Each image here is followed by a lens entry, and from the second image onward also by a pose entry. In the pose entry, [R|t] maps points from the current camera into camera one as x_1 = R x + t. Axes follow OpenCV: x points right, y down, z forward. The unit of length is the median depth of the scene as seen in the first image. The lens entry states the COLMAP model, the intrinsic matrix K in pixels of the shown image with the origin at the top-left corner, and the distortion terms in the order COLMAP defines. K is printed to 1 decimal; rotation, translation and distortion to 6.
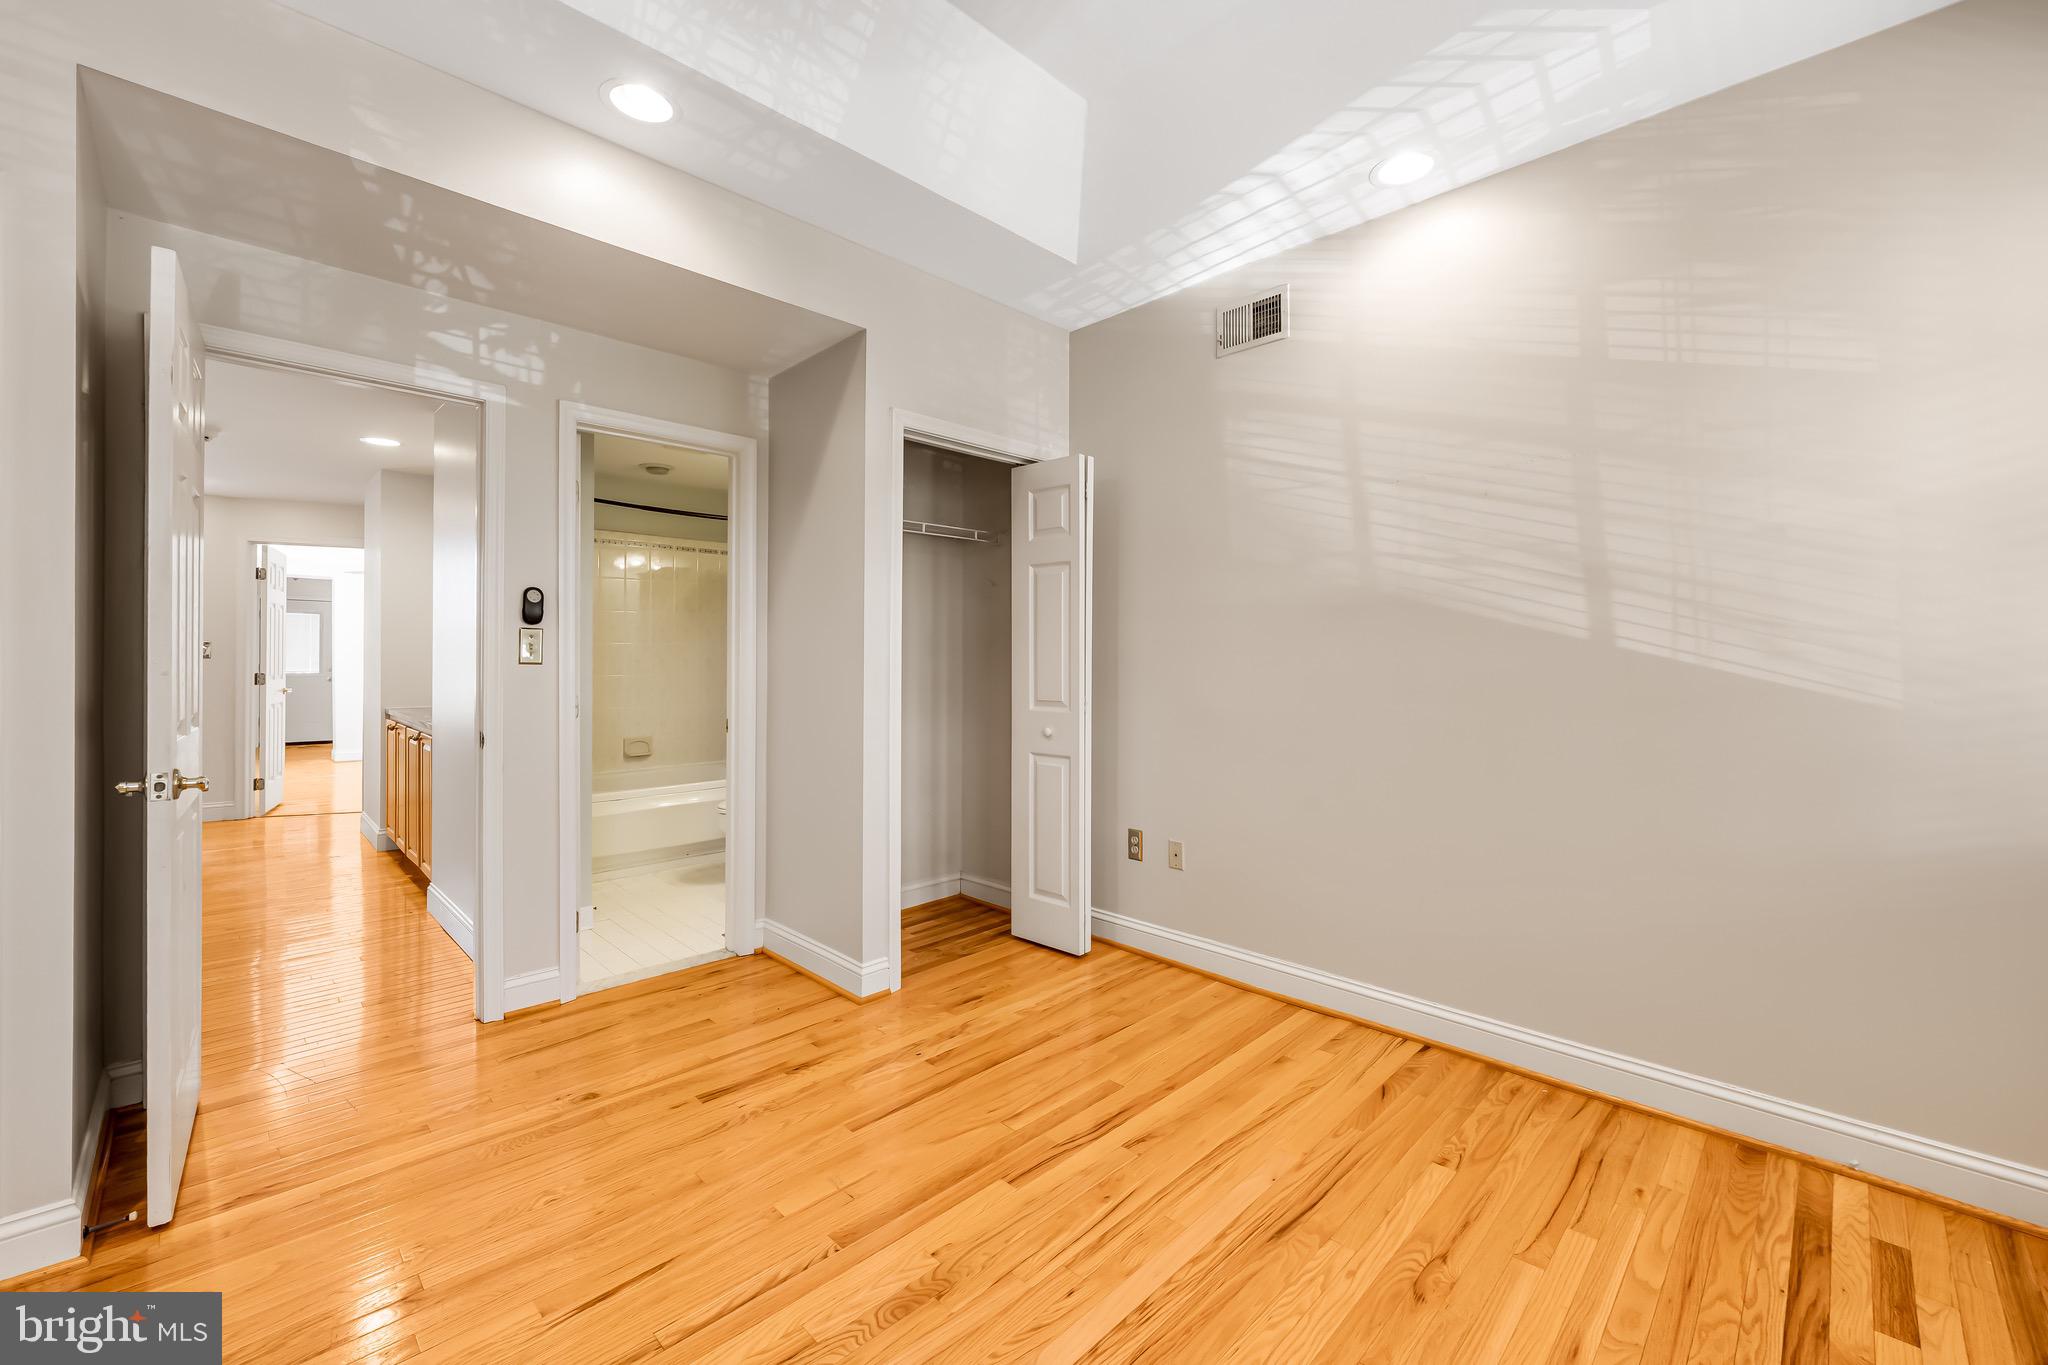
lens RADIAL K [[826.8, 0, 1020.6], [0, 826.8, 662.7], [0, 0, 1]] dist [-0.001171, -0.000188]
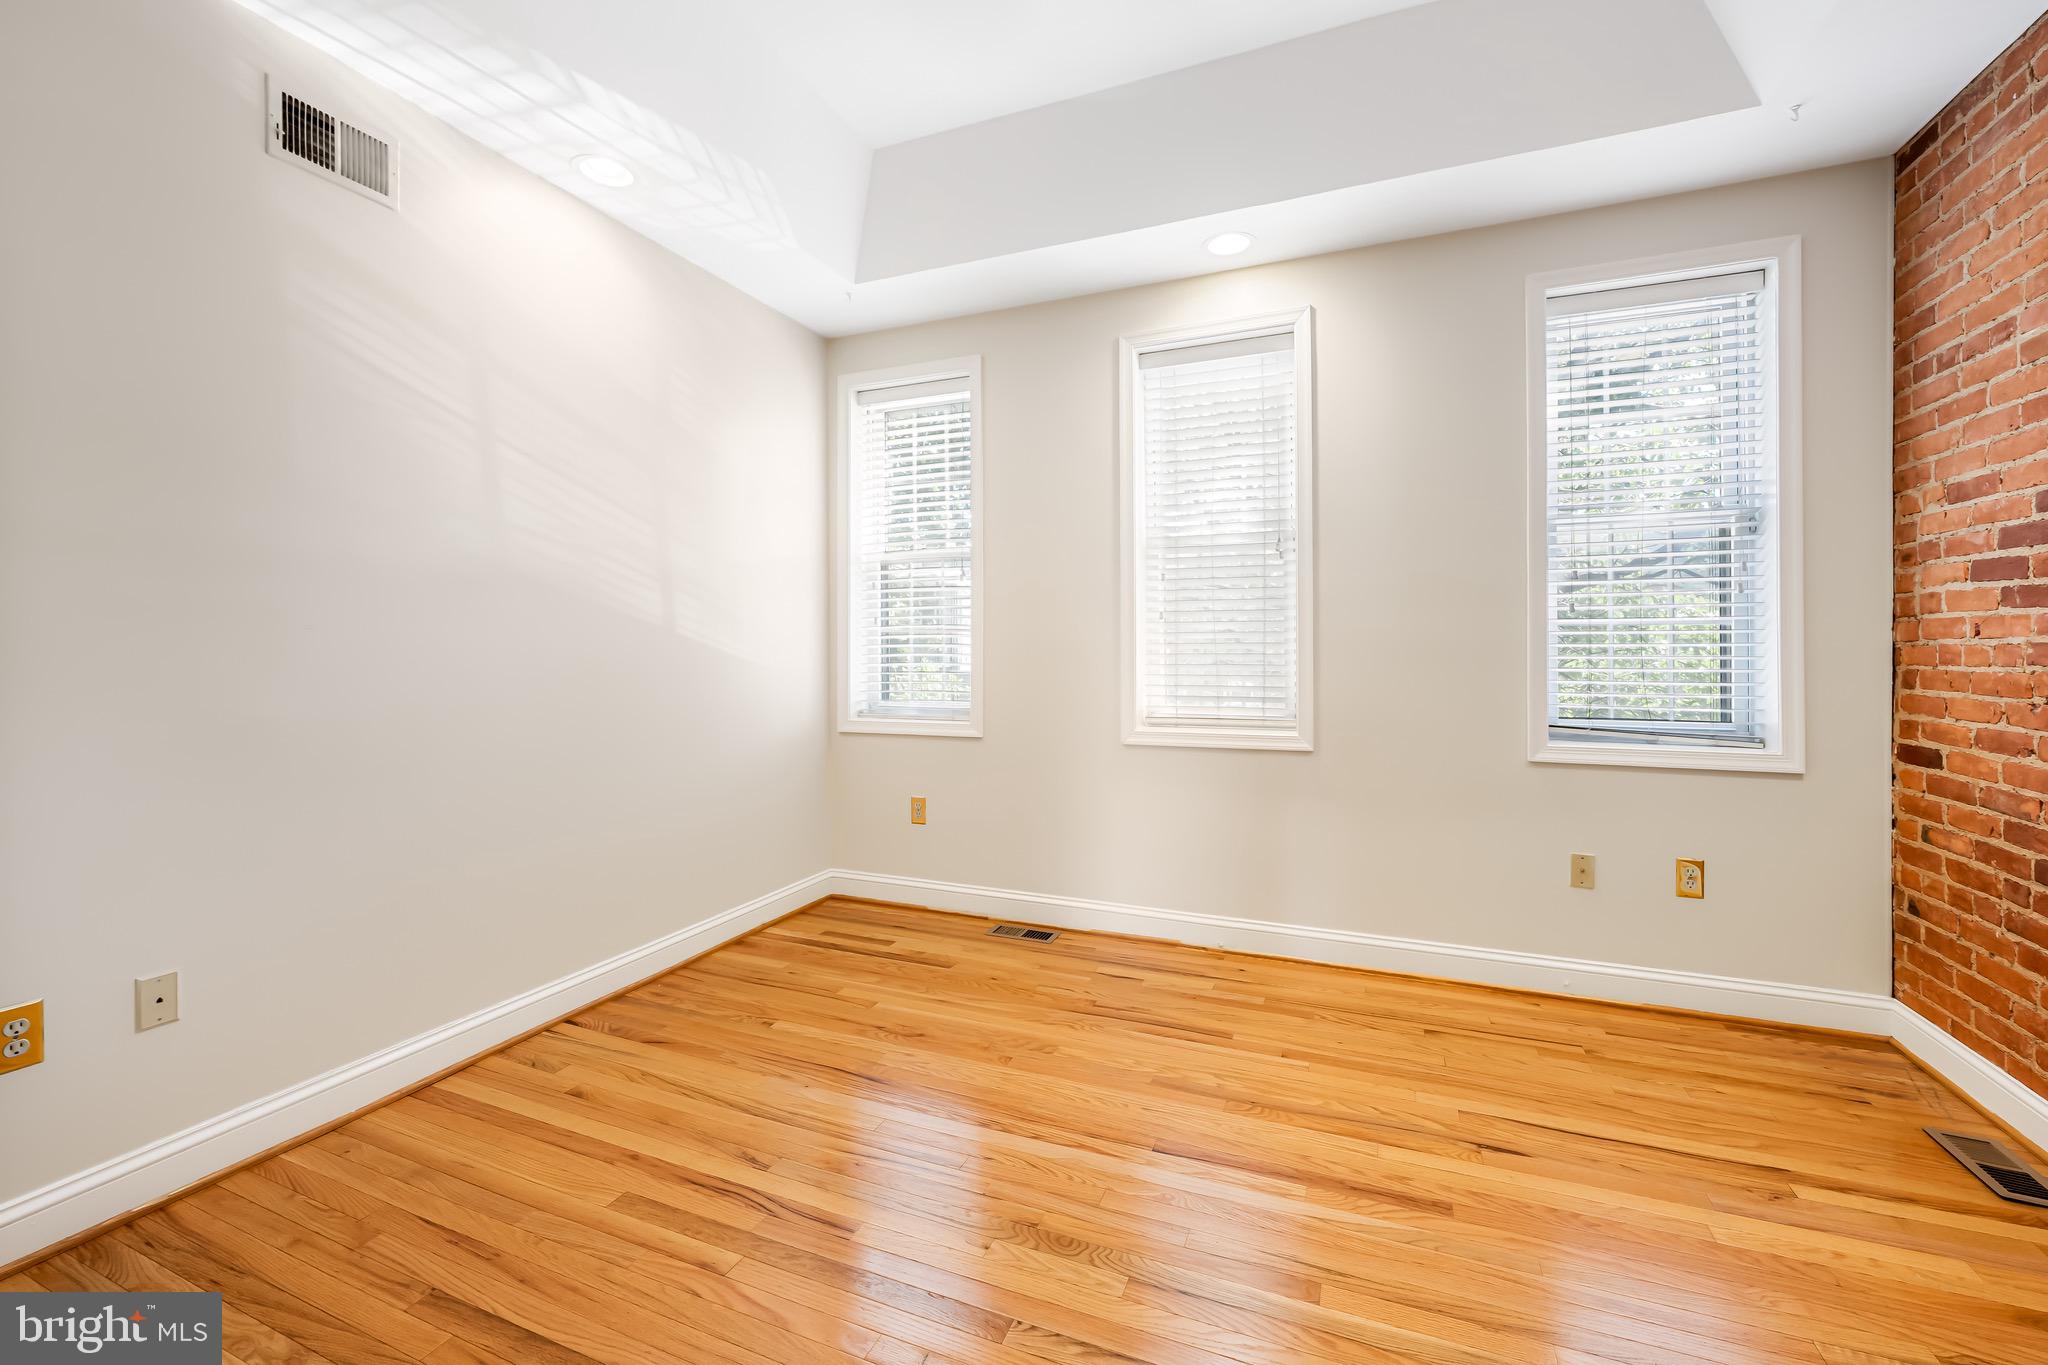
lens RADIAL K [[841.9, 0, 1022.1], [0, 841.9, 650.7], [0, 0, 1]] dist [-0.009939, -0.000159]
pose [[-0.377524, -0.007922, 0.925966, -0.765801], [0.001637, 0.999956, 0.009222, -0.002655], [-0.925999, 0.004998, -0.377494, 0.982880]]
